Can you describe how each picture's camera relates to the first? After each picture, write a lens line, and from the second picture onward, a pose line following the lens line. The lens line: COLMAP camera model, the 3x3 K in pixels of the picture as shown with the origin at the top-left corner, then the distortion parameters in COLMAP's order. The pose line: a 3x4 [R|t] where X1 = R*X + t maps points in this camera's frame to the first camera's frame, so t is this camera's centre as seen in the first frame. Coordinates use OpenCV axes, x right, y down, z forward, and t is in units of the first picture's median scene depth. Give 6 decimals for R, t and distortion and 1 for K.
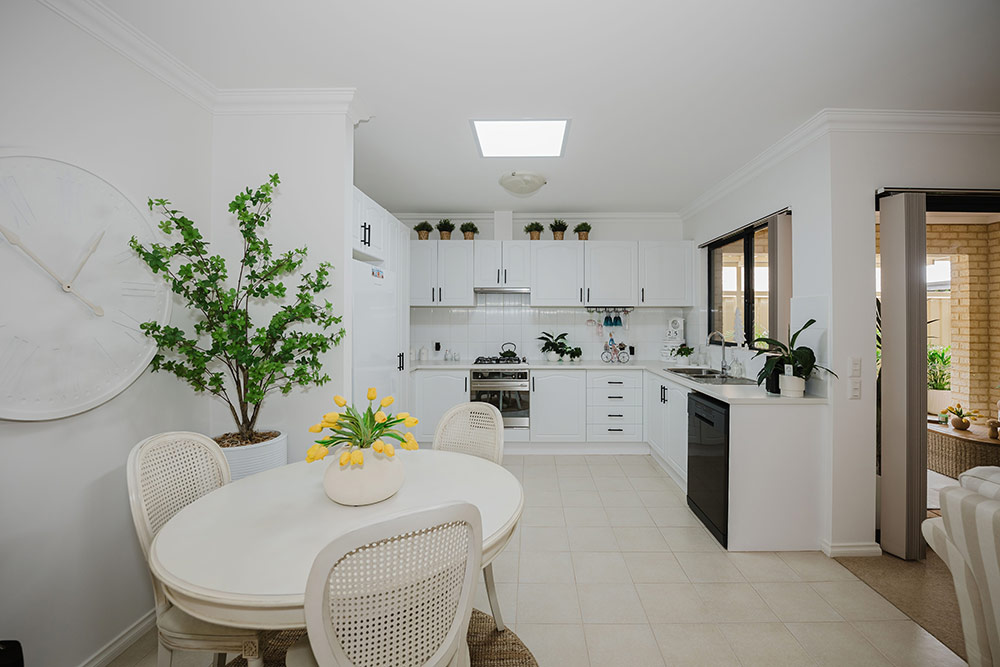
lens RADIAL K [[420.1, 0, 531.1], [0, 420.1, 322.9], [0, 0, 1]] dist [-0.001332, -0.000024]
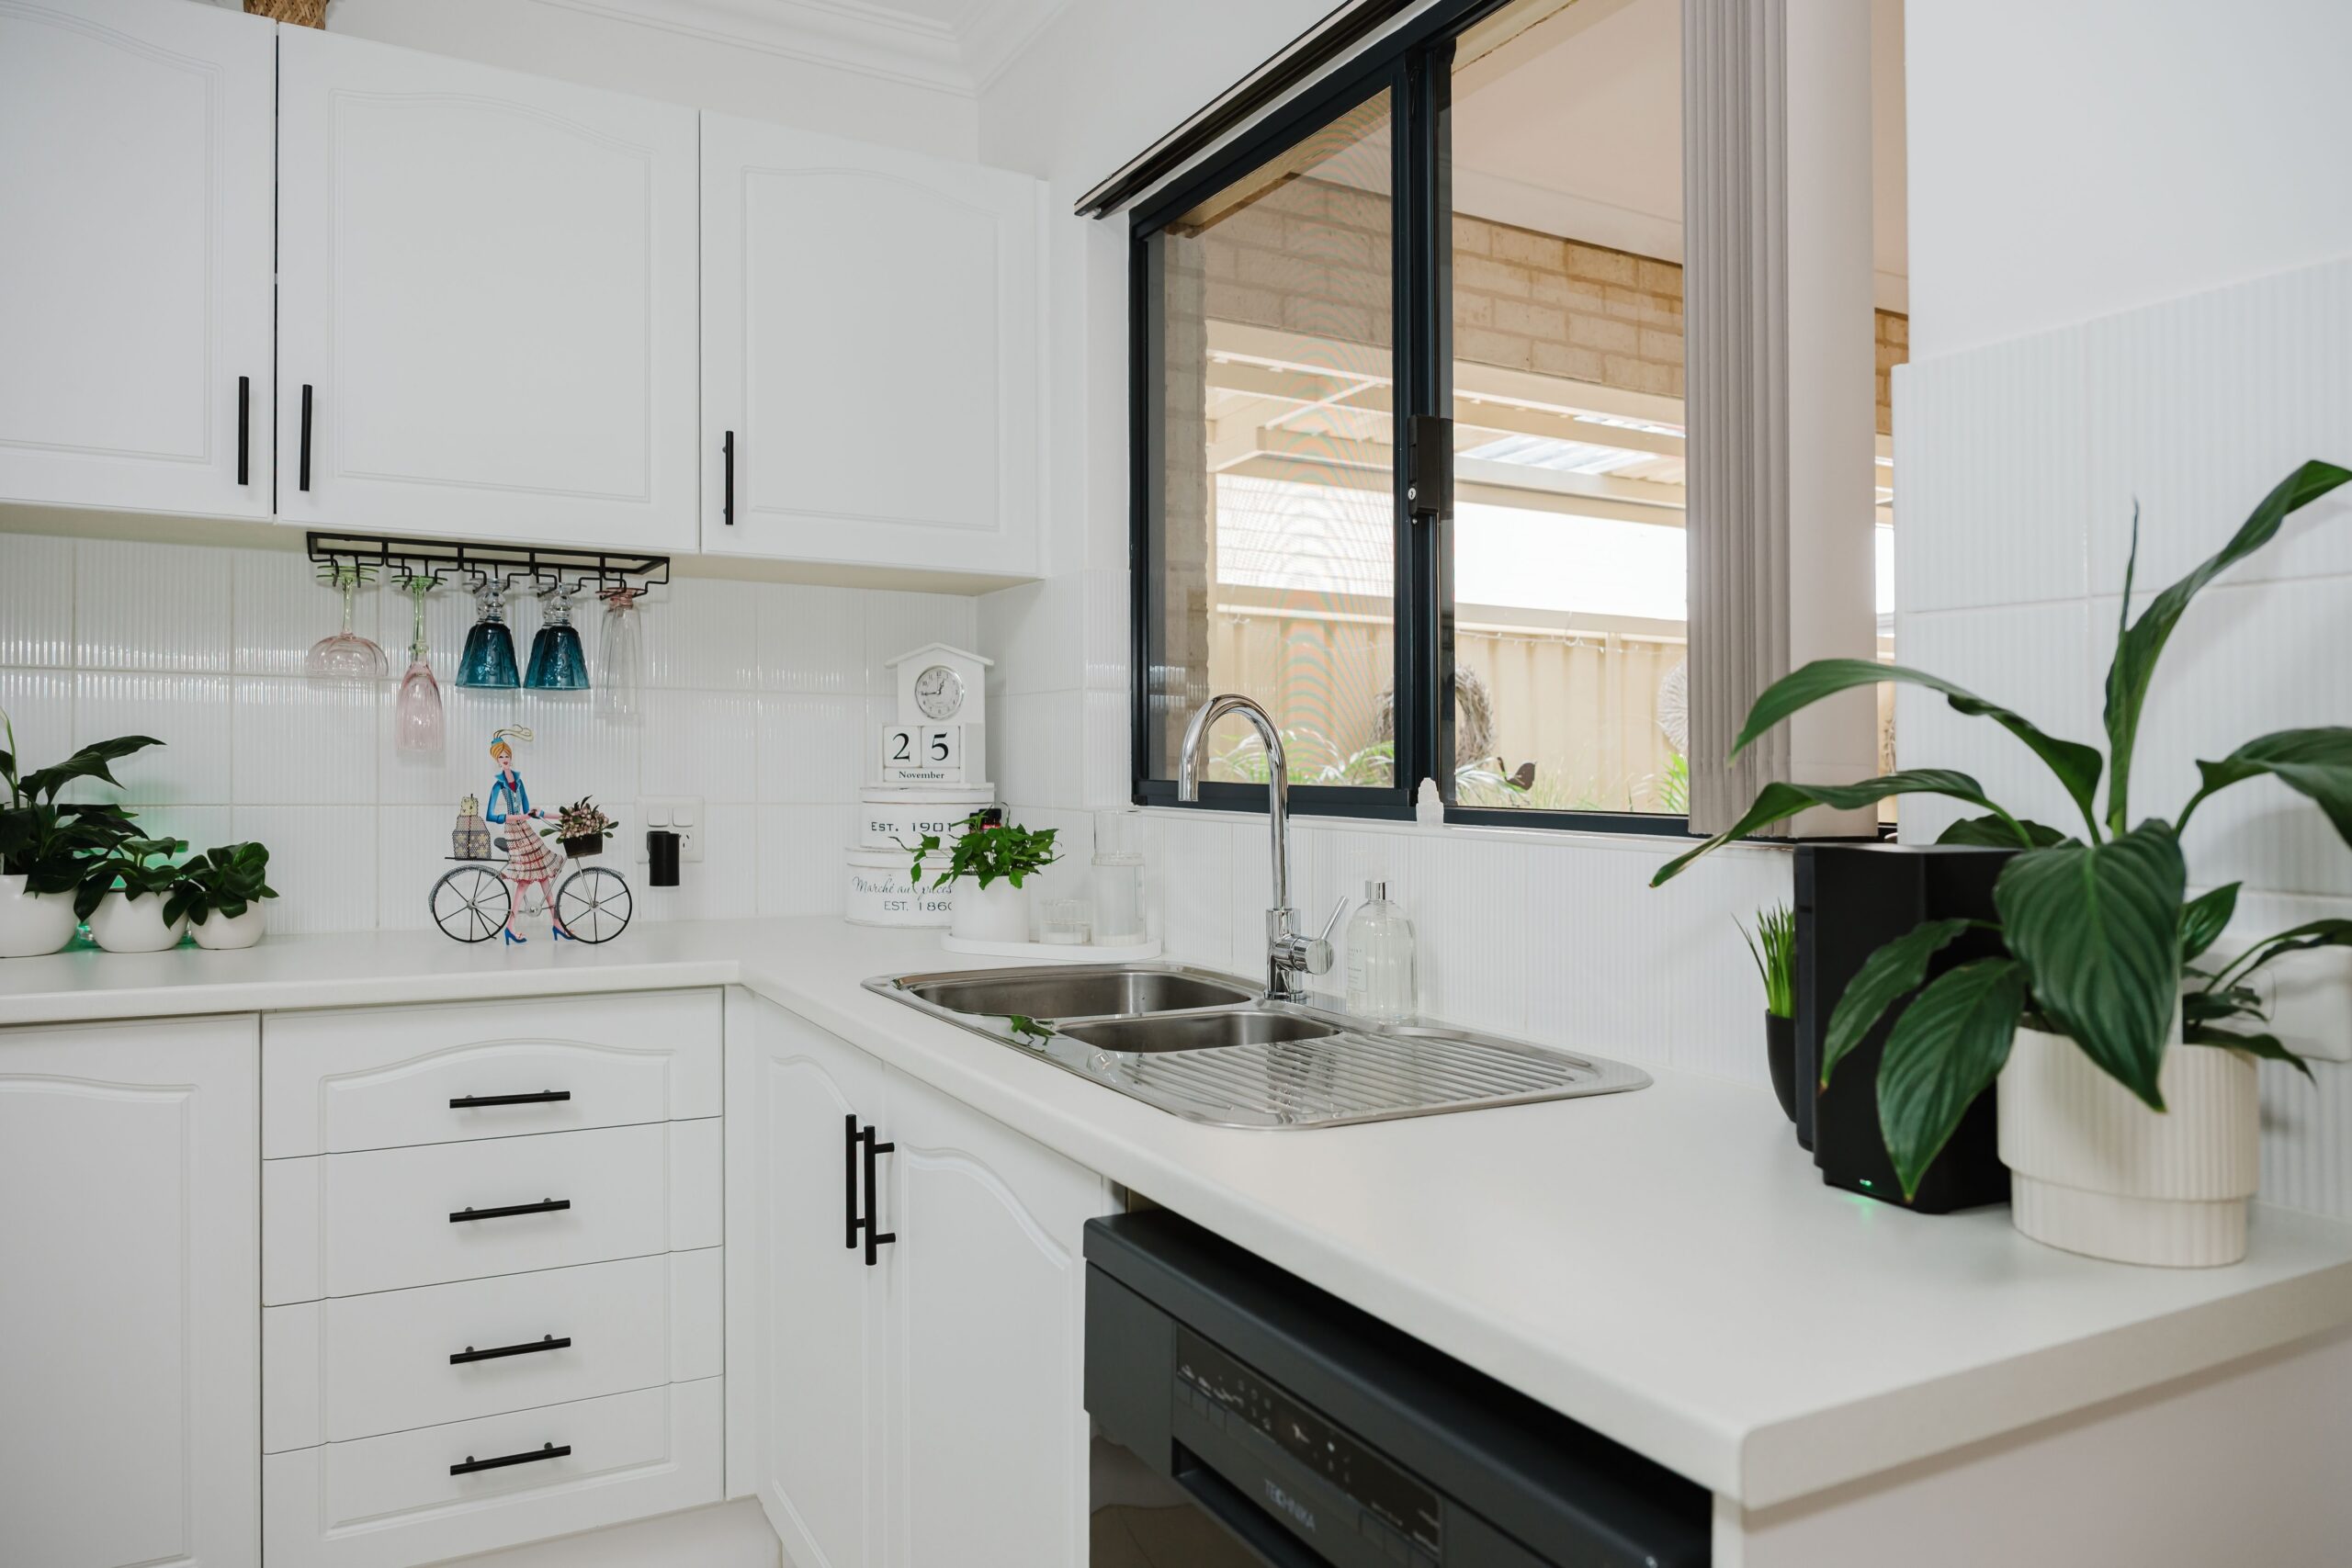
lens RADIAL K [[1570.0, 0, 1168.0], [0, 1570.0, 794.2], [0, 0, 1]] dist [-0.003497, 0.000263]
pose [[0.880540, -0.001369, 0.473970, 0.137349], [-0.004666, 0.999922, 0.011557, 0.036569], [-0.473949, -0.012388, 0.880465, 0.432874]]
